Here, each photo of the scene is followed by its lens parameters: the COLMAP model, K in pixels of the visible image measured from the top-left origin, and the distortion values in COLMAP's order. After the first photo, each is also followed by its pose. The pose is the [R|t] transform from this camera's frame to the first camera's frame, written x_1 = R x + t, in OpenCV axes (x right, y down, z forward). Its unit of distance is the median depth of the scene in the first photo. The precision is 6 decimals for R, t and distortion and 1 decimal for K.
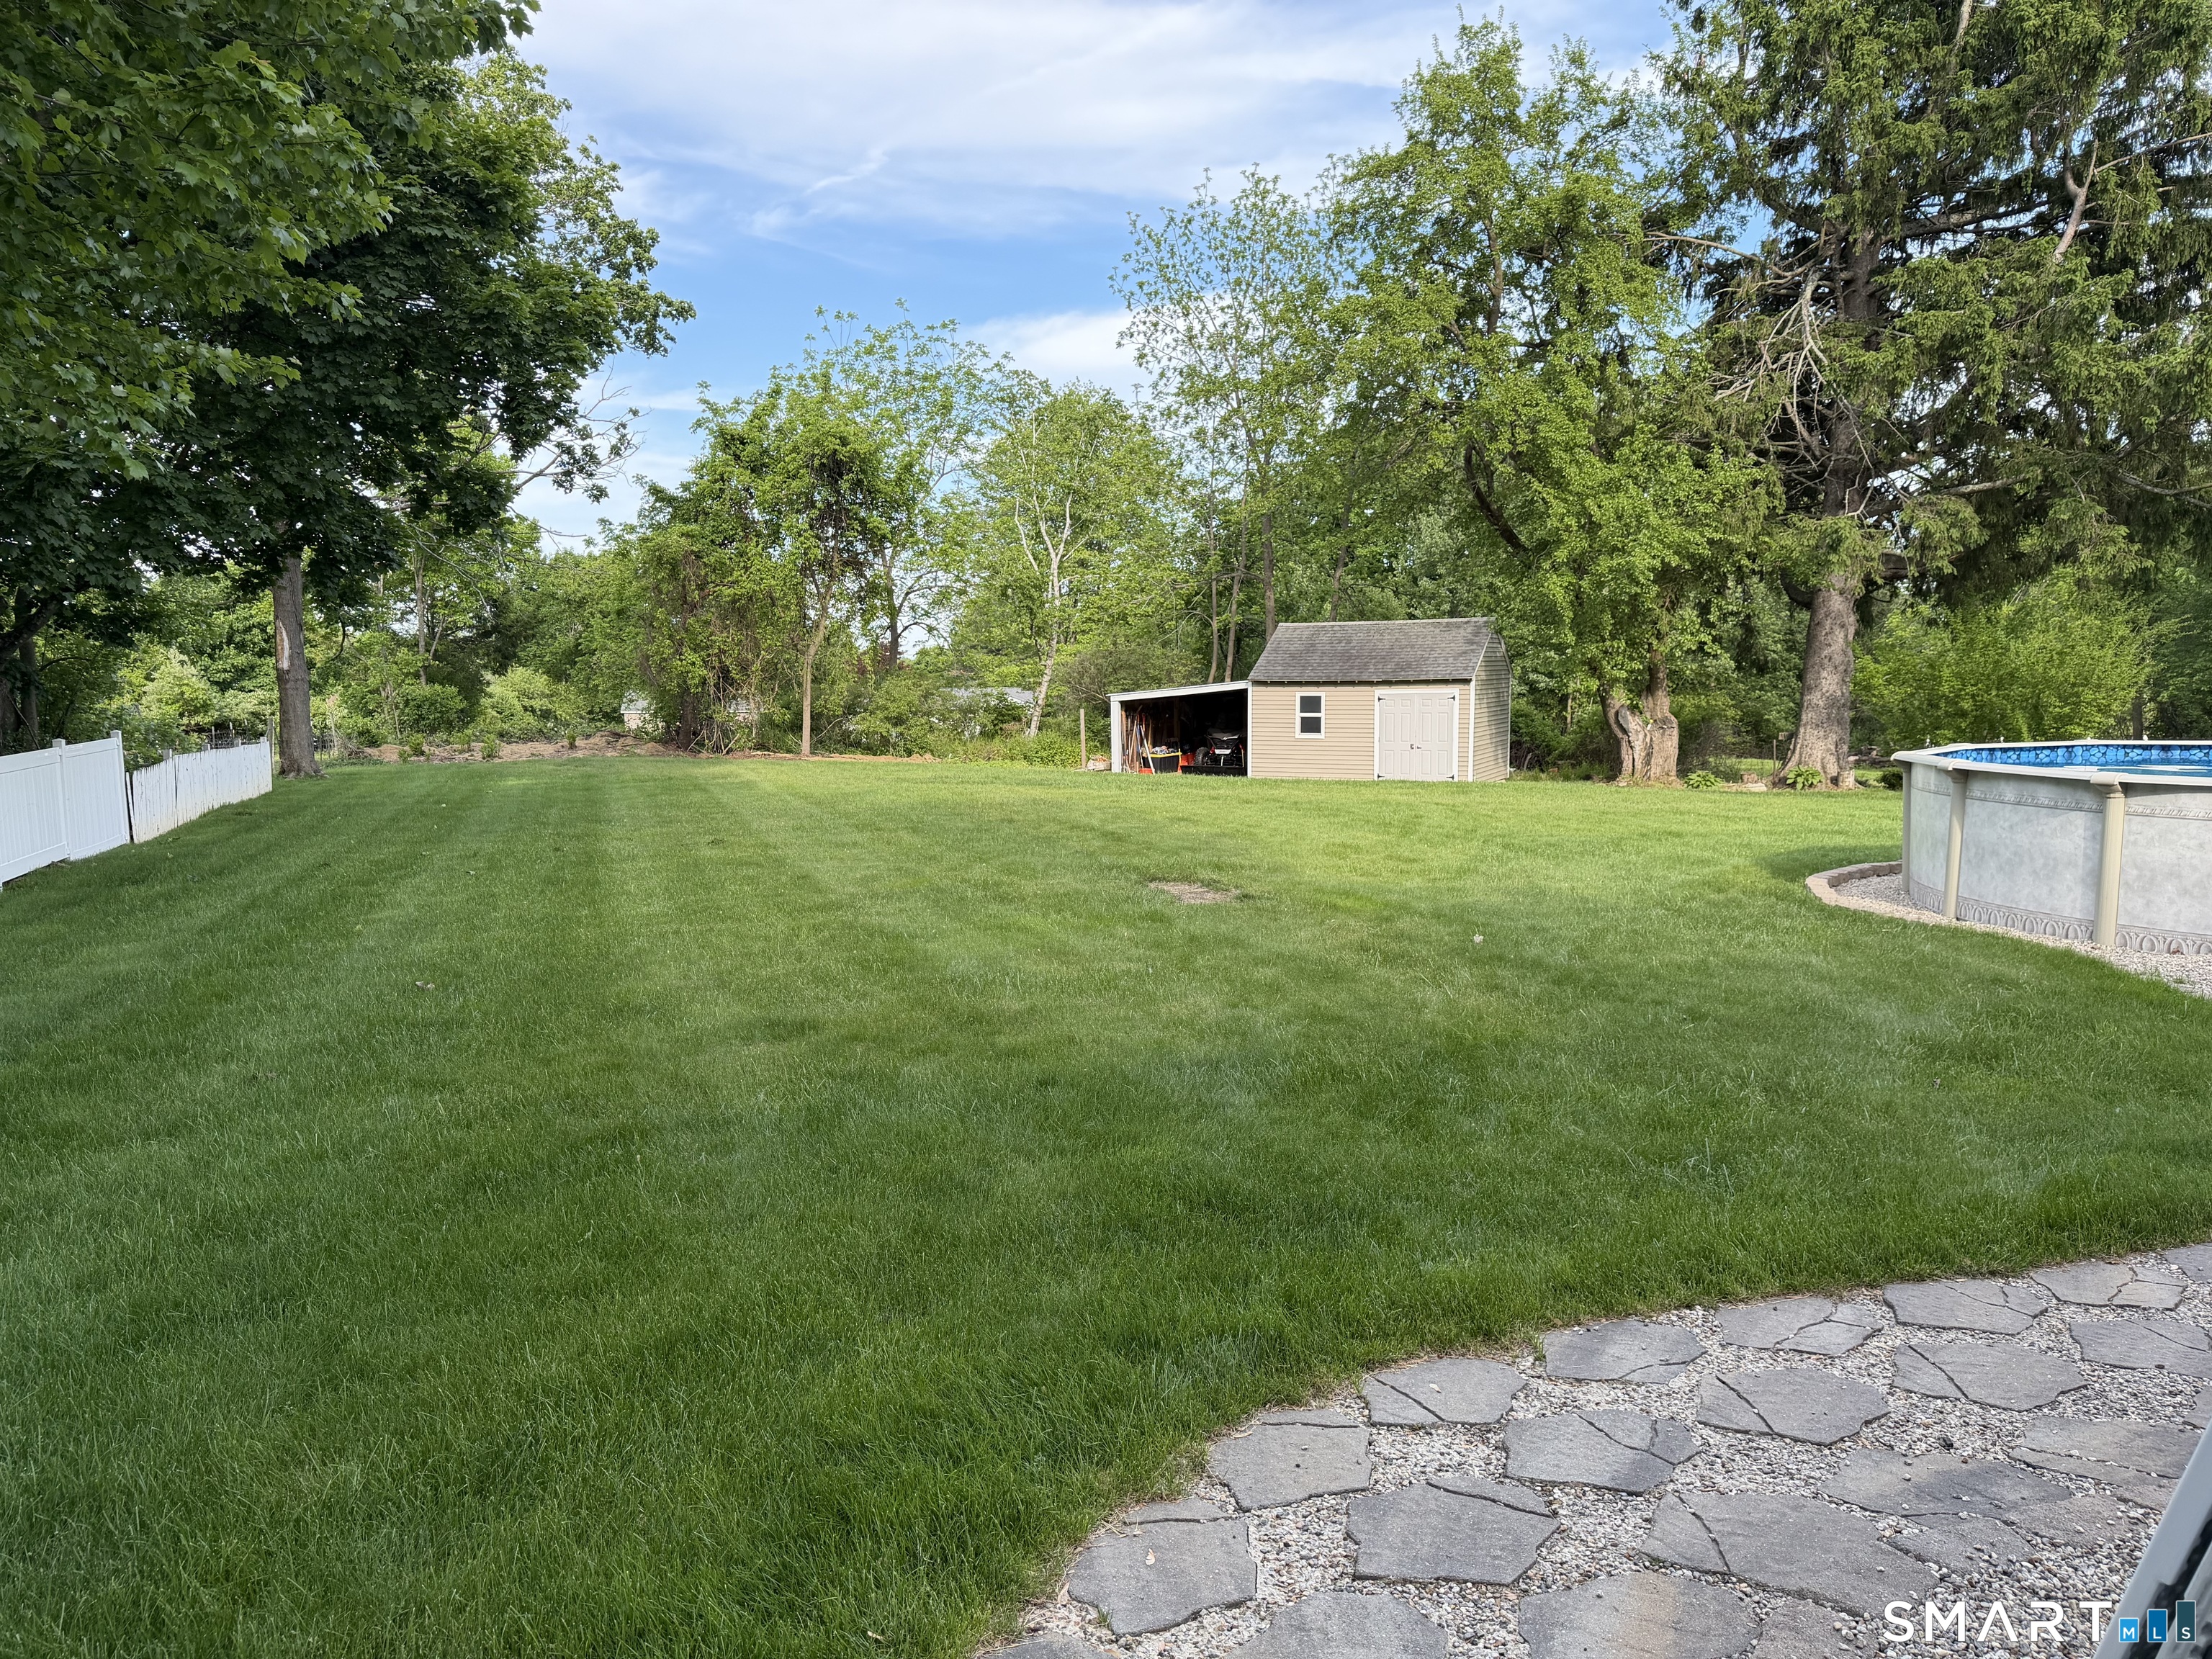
lens RADIAL K [[1550.2, 0, 1109.7], [0, 1550.2, 825.2], [0, 0, 1]] dist [0.043339, -0.052508]
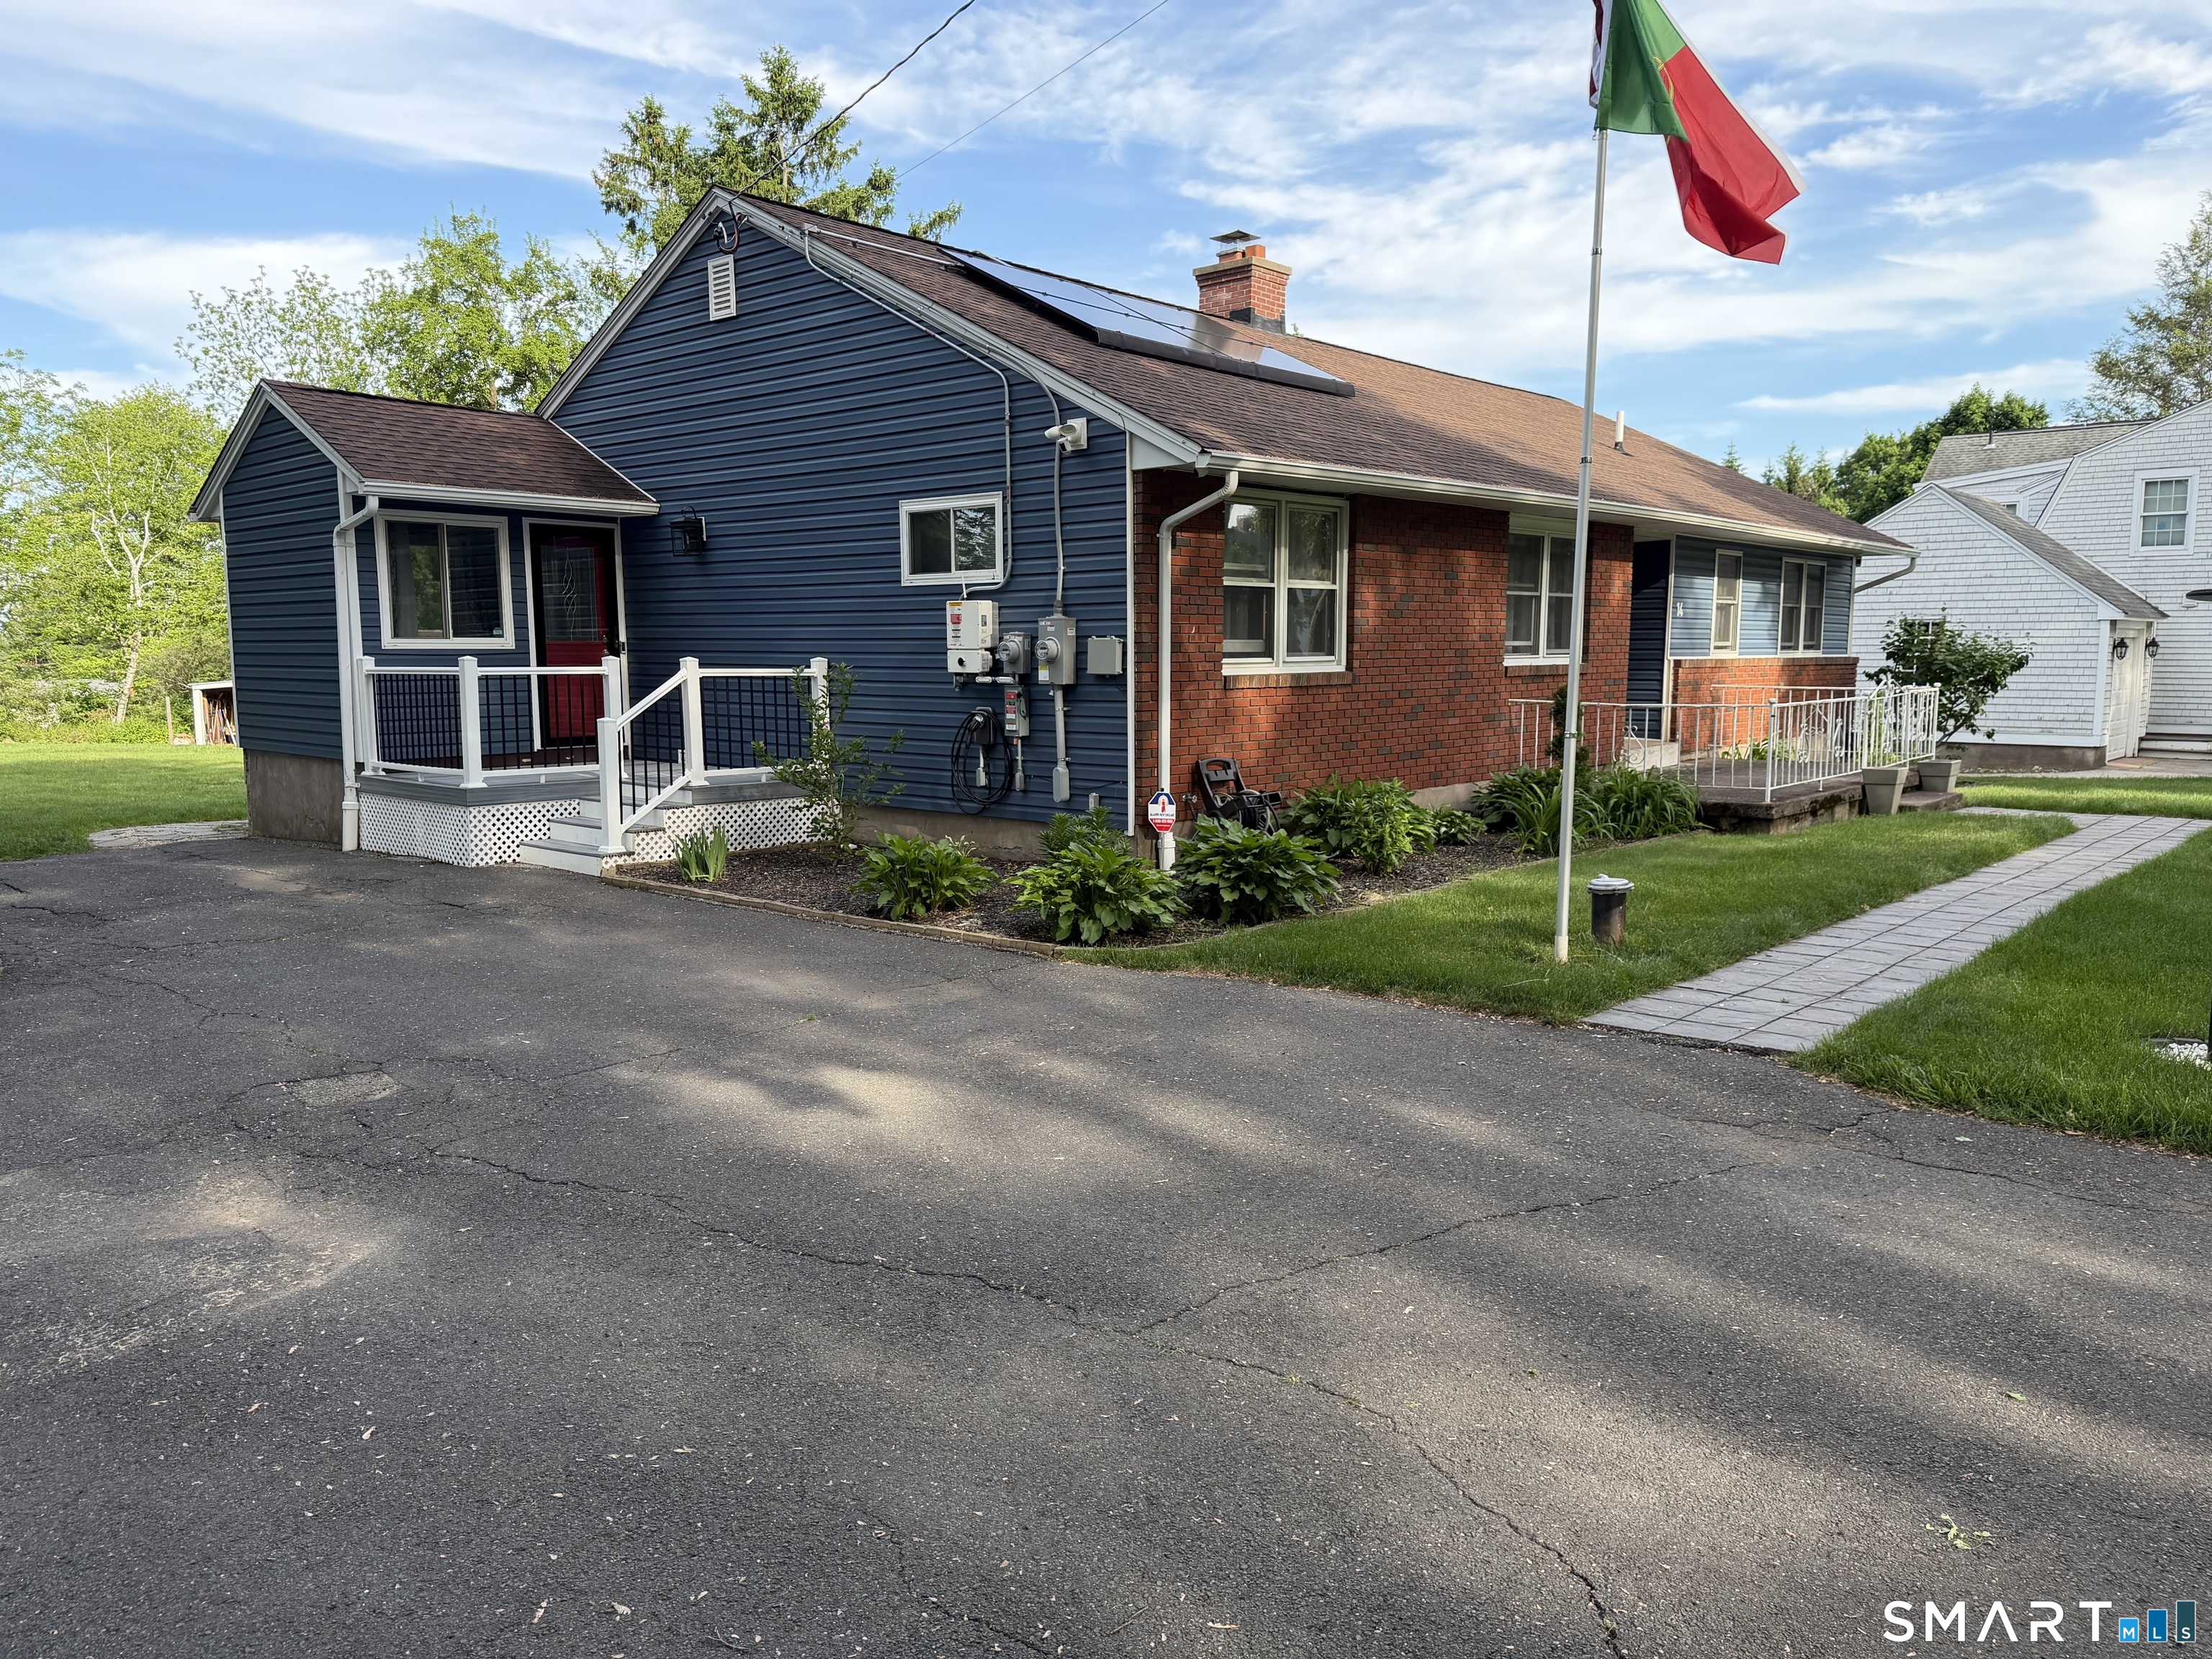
lens RADIAL K [[1550.2, 0, 1091.1], [0, 1550.2, 824.9], [0, 0, 1]] dist [0.043339, -0.052508]
pose [[0.874734, -0.042198, 0.482762, 0.016285], [0.039802, 0.999092, 0.015211, 0.029669], [-0.482966, 0.005909, 0.875619, -0.350015]]
